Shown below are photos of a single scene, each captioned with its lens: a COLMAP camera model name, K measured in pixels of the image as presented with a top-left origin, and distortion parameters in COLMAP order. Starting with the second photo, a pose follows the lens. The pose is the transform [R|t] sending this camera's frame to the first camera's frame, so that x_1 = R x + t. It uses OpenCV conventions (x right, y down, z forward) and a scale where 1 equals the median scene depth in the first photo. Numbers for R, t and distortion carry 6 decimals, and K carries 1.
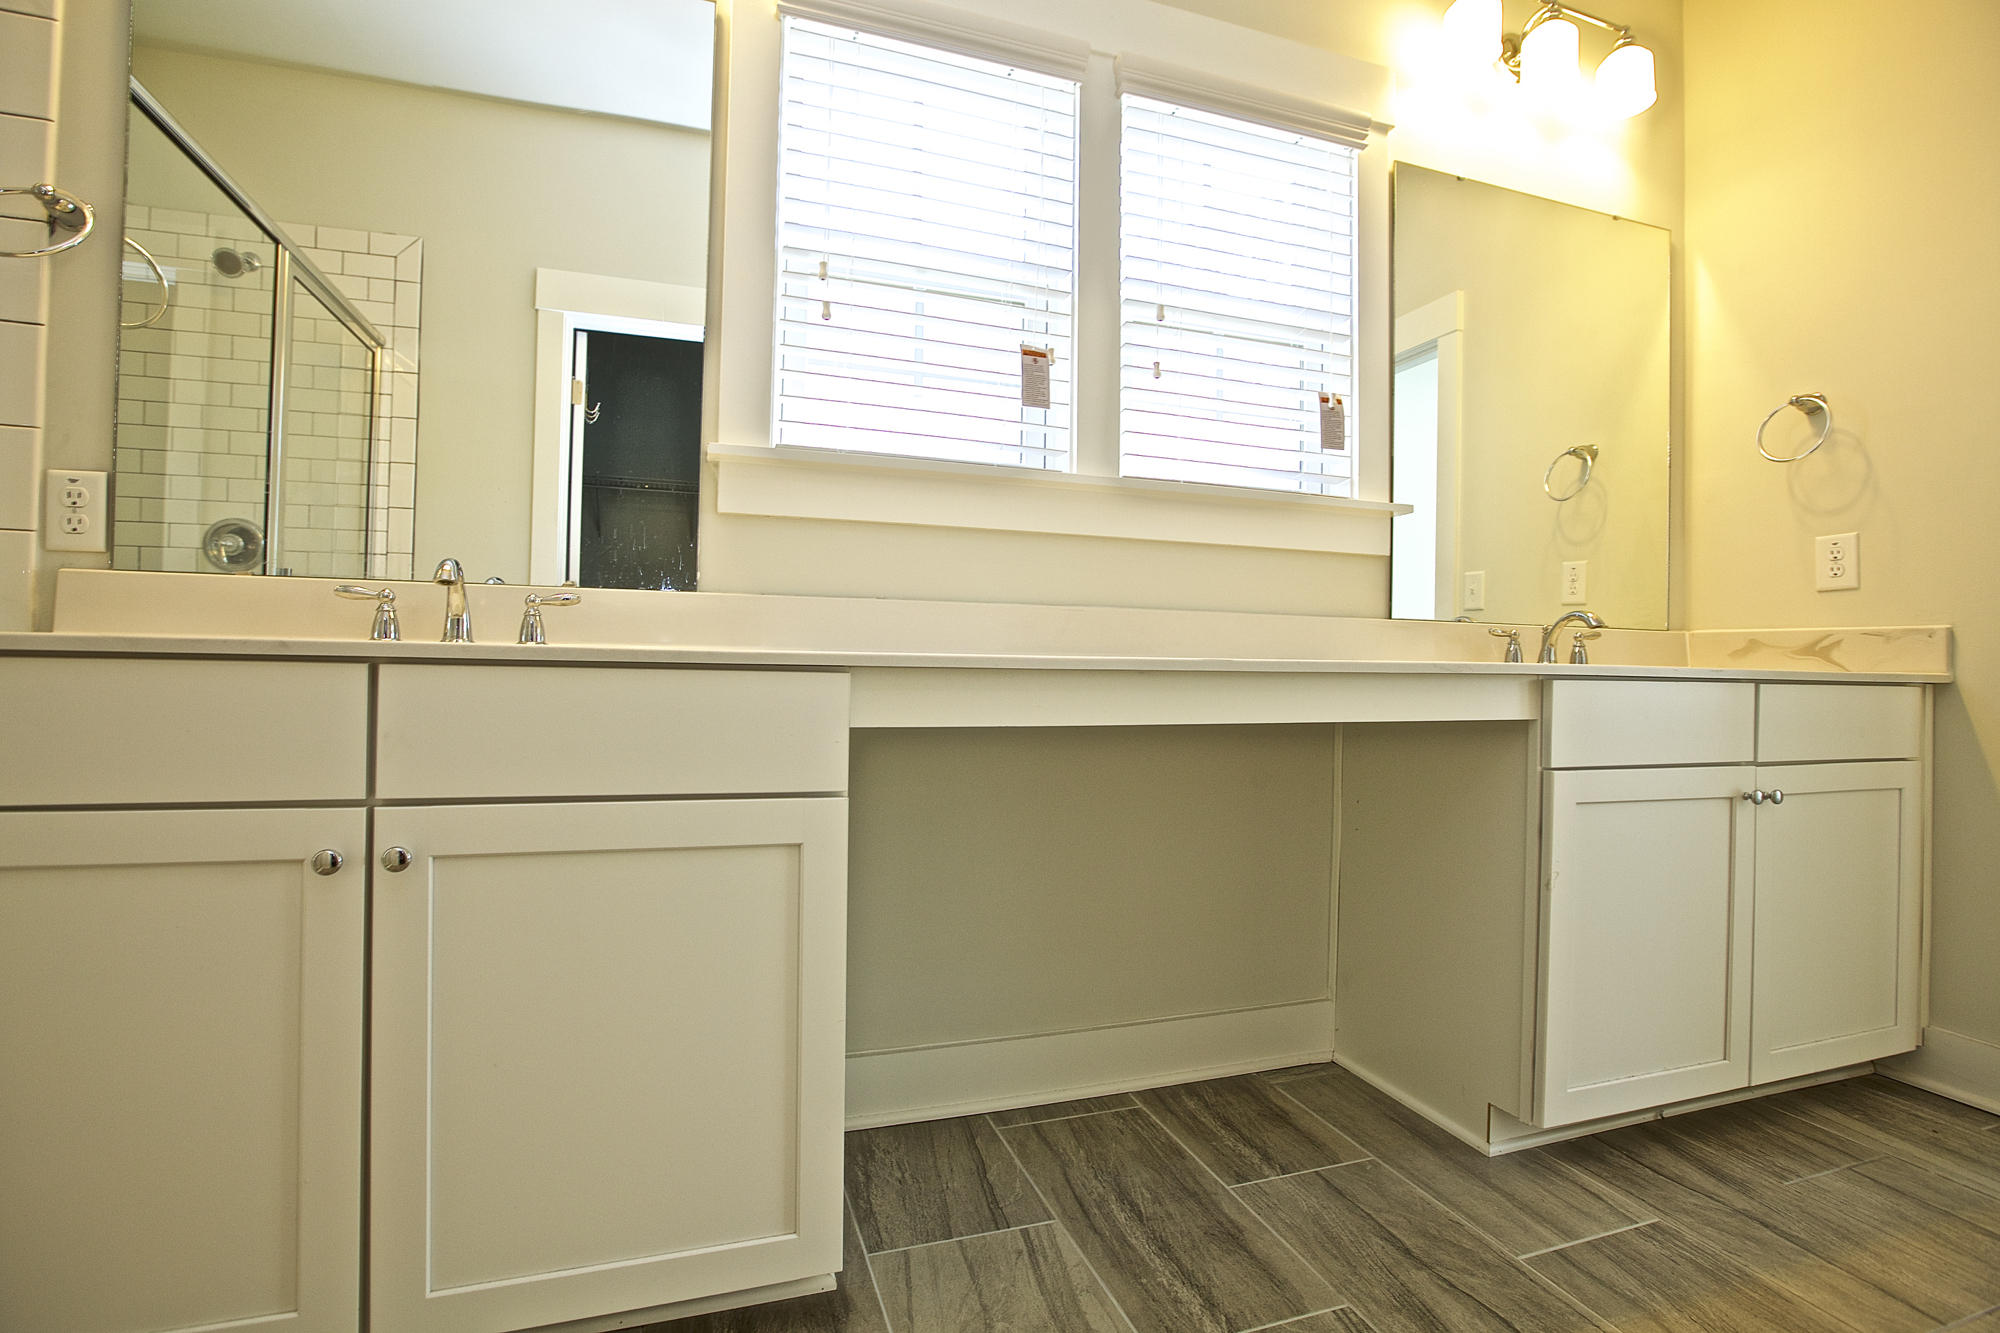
lens RADIAL K [[961.4, 0, 1005.5], [0, 961.4, 656.8], [0, 0, 1]] dist [-0.068152, 0.037061]
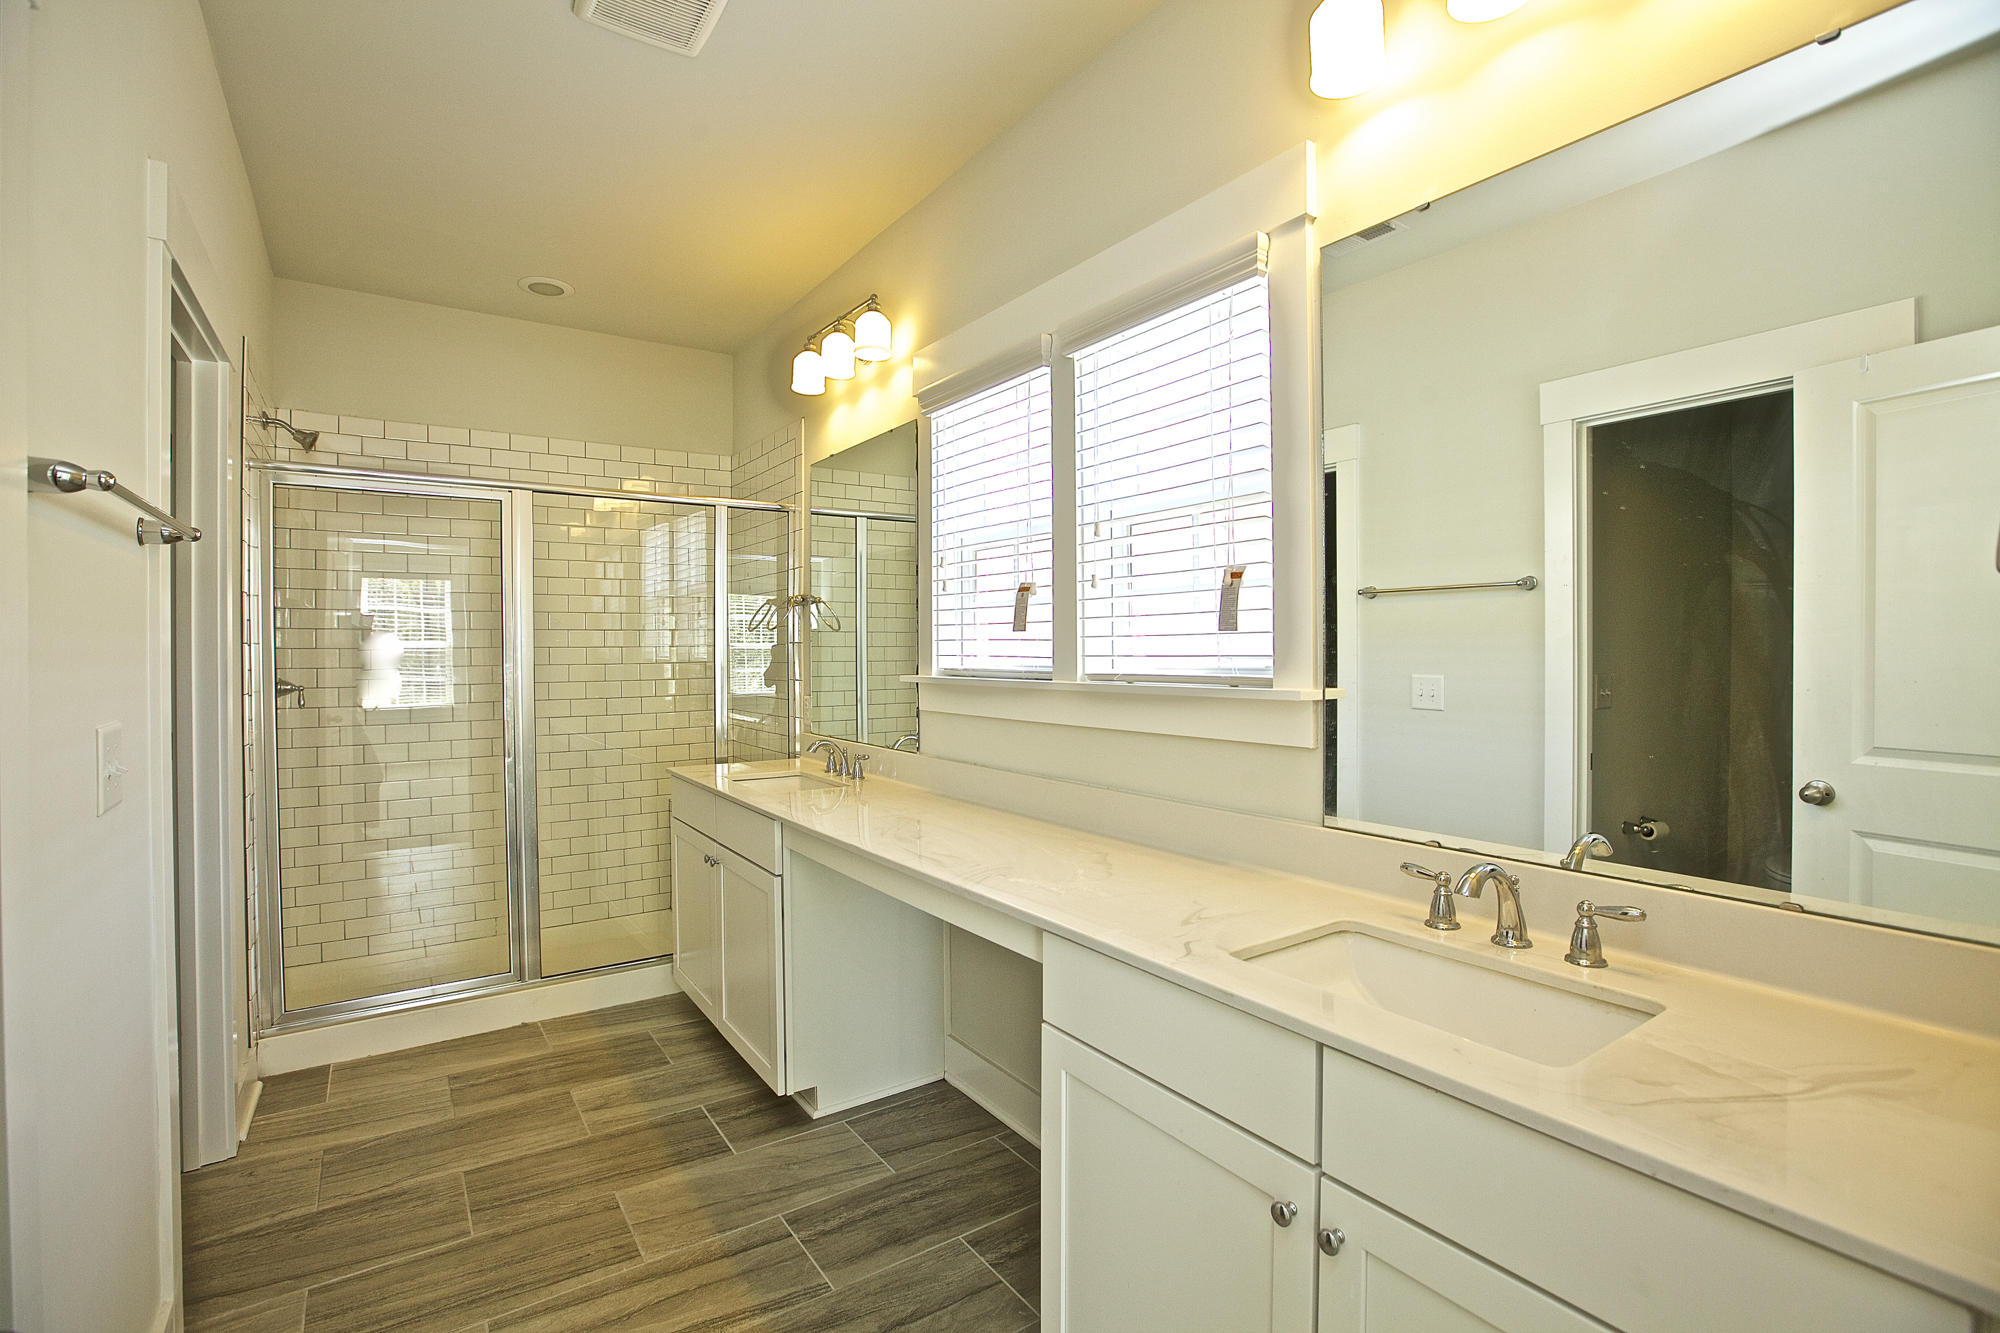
lens RADIAL K [[961.4, 0, 1005.5], [0, 961.4, 656.8], [0, 0, 1]] dist [-0.068152, 0.037061]
pose [[0.244613, -0.006660, -0.969598, 1.456072], [0.006754, 0.999964, -0.005165, -0.232783], [0.969597, -0.005285, 0.244649, 0.700489]]
